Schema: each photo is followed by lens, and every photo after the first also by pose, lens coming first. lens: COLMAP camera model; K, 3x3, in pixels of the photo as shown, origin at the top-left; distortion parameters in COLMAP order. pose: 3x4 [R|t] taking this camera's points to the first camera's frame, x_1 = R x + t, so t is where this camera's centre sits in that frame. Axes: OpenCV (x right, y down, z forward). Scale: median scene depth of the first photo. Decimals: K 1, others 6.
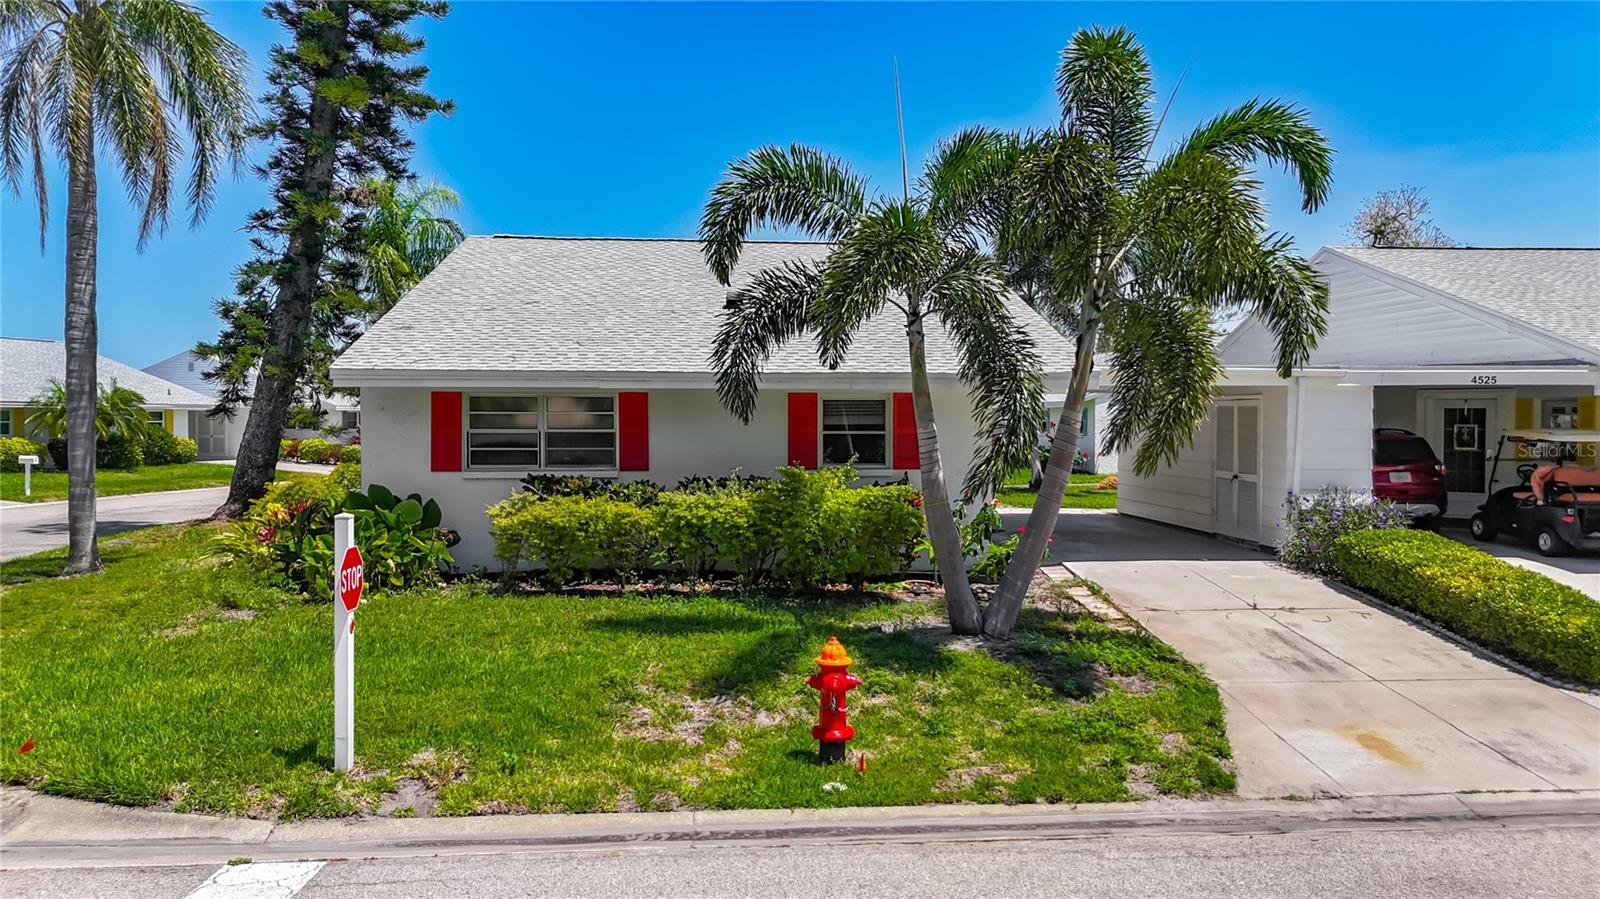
lens RADIAL K [[1172.2, 0, 835.5], [0, 1172.2, 449.3], [0, 0, 1]] dist [0.069530, -0.079844]
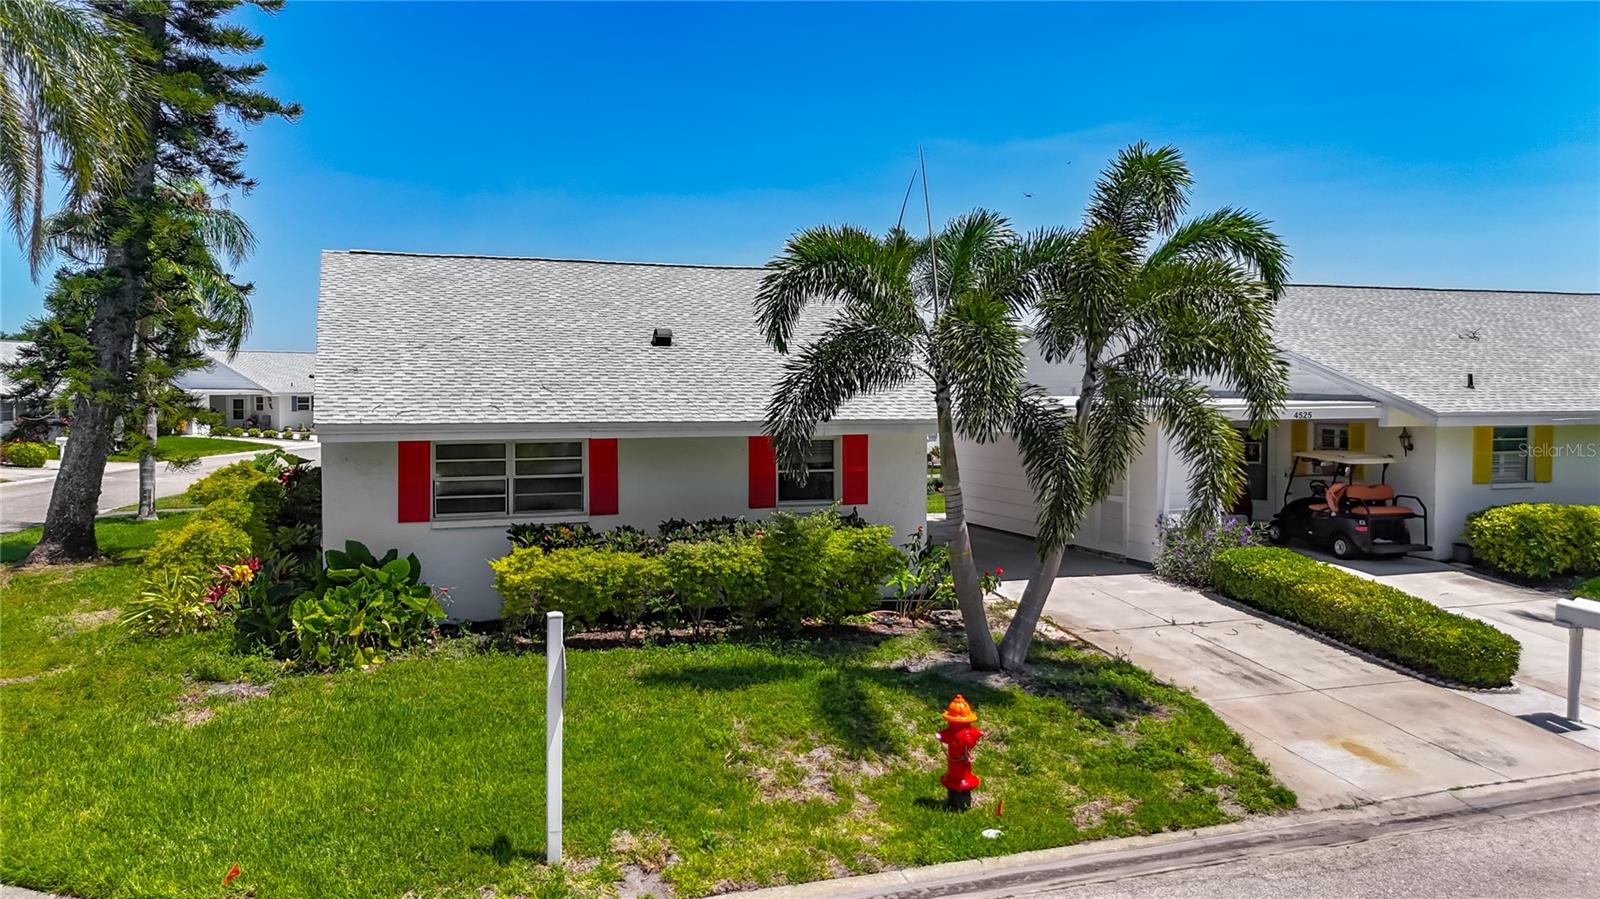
lens RADIAL K [[1179.1, 0, 797.2], [0, 1179.1, 428.4], [0, 0, 1]] dist [0.061612, -0.061238]
pose [[0.966126, -0.009289, 0.257905, -0.350213], [0.006738, 0.999919, 0.010771, -0.084746], [-0.257984, -0.008668, 0.966110, -0.033898]]
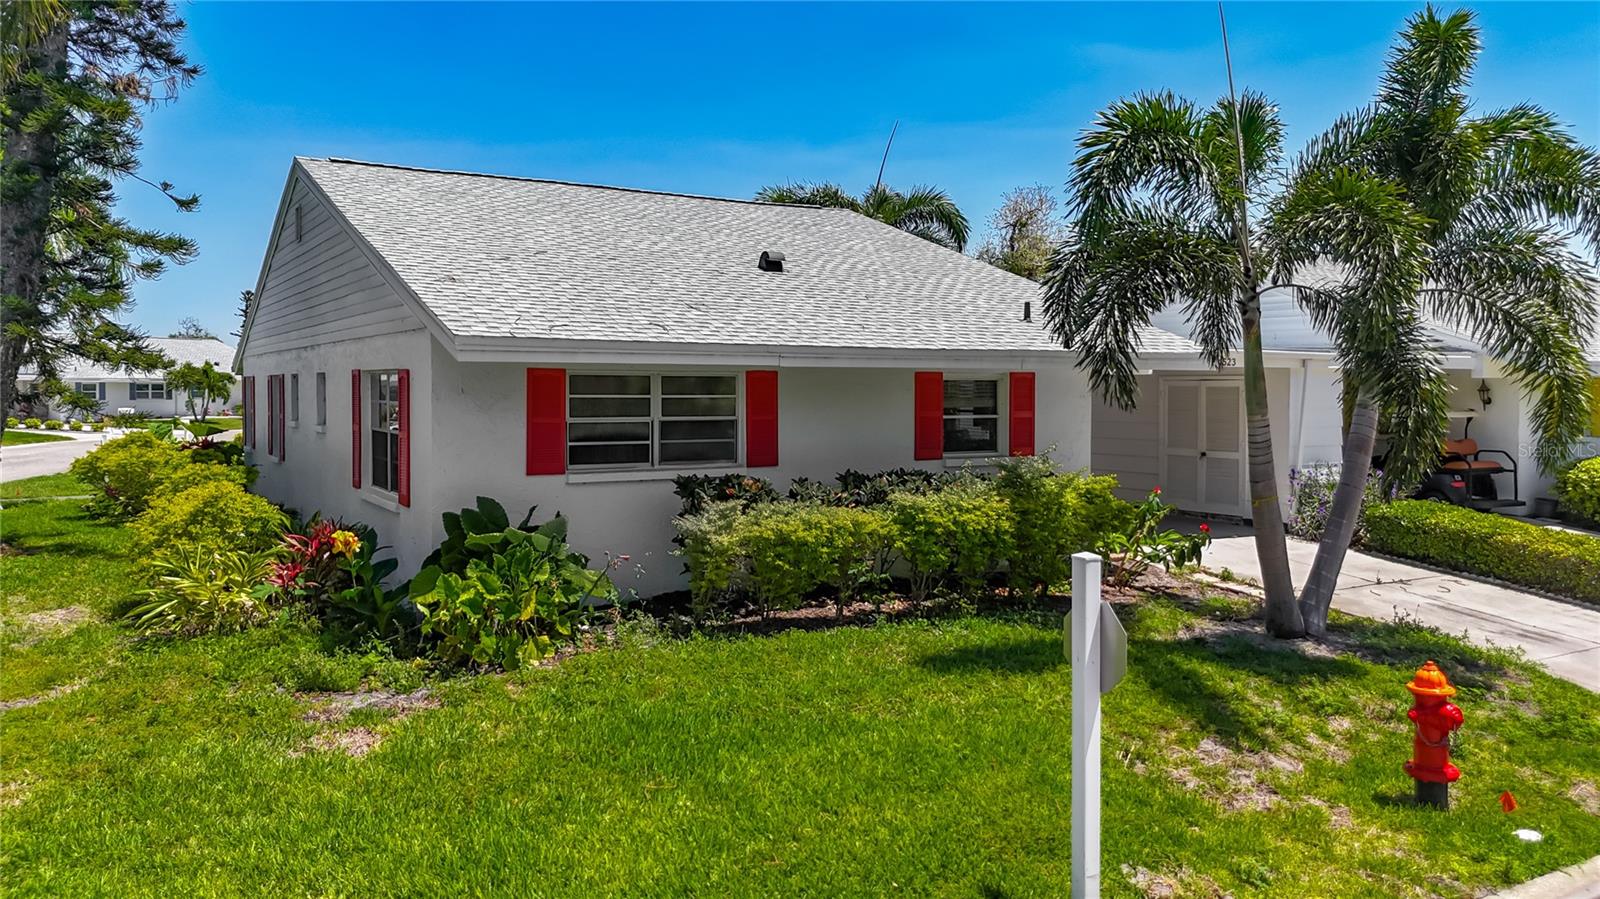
lens RADIAL K [[1170.1, 0, 803.6], [0, 1170.1, 422.1], [0, 0, 1]] dist [0.055286, -0.056424]
pose [[0.900976, -0.012061, 0.433702, -0.639256], [0.010715, 0.999927, 0.005548, -0.021516], [-0.433737, -0.000352, 0.901039, 0.329681]]
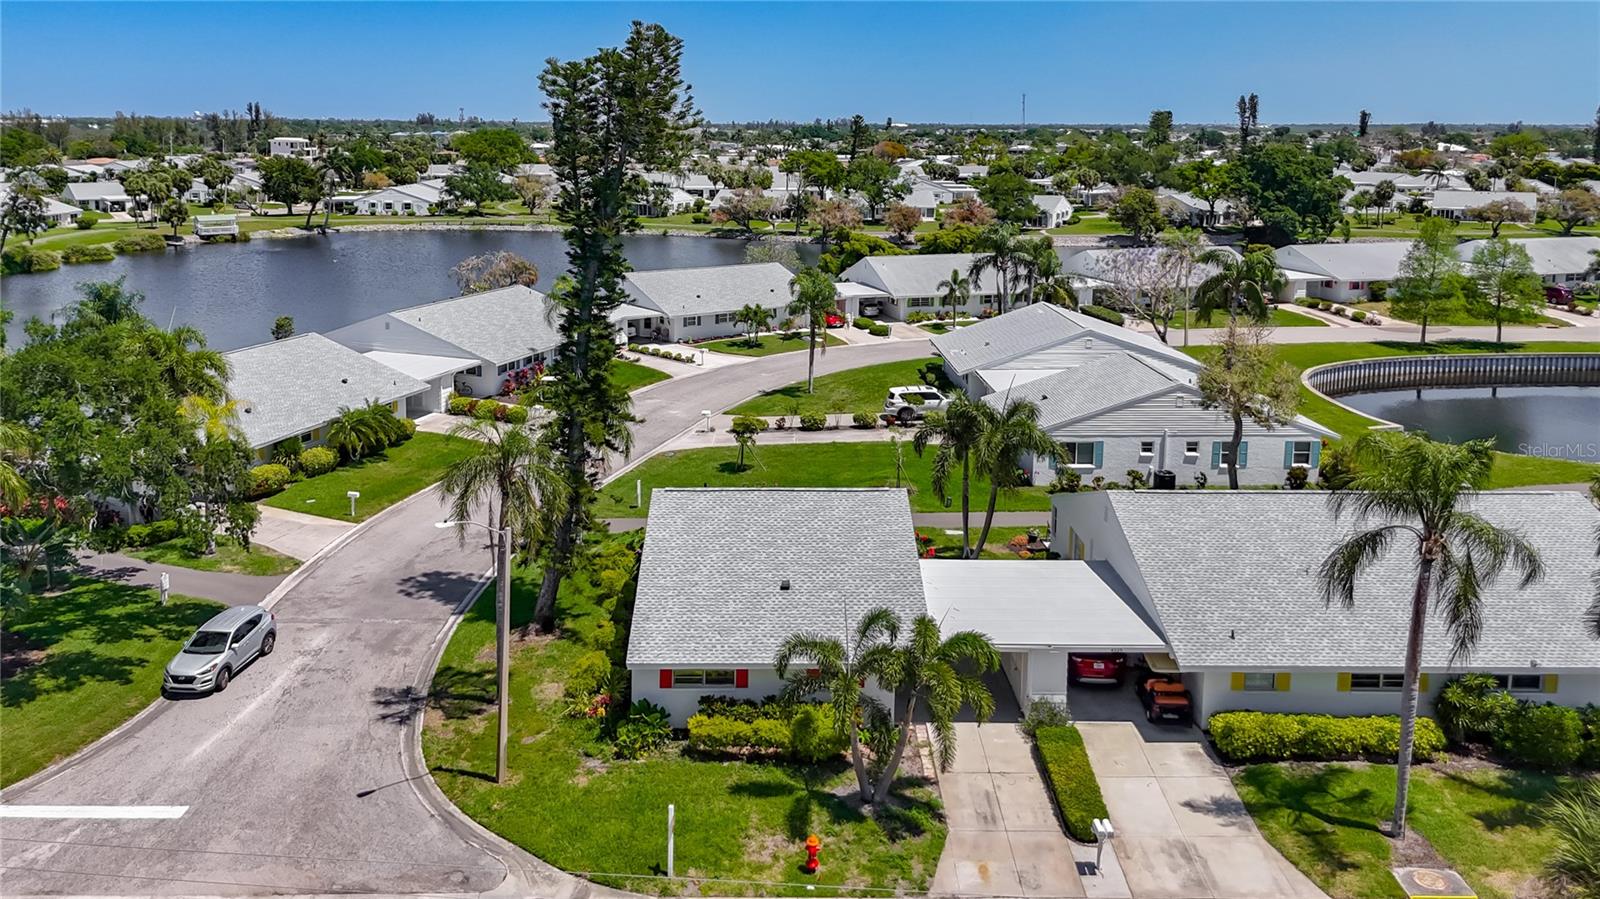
lens RADIAL K [[1172.2, 0, 835.5], [0, 1172.2, 449.3], [0, 0, 1]] dist [0.069530, -0.079844]
pose [[0.998512, 0.038445, -0.038669, 0.115672], [-0.027585, 0.967864, 0.249956, -1.349563], [0.047036, -0.248518, 0.967485, -1.498190]]
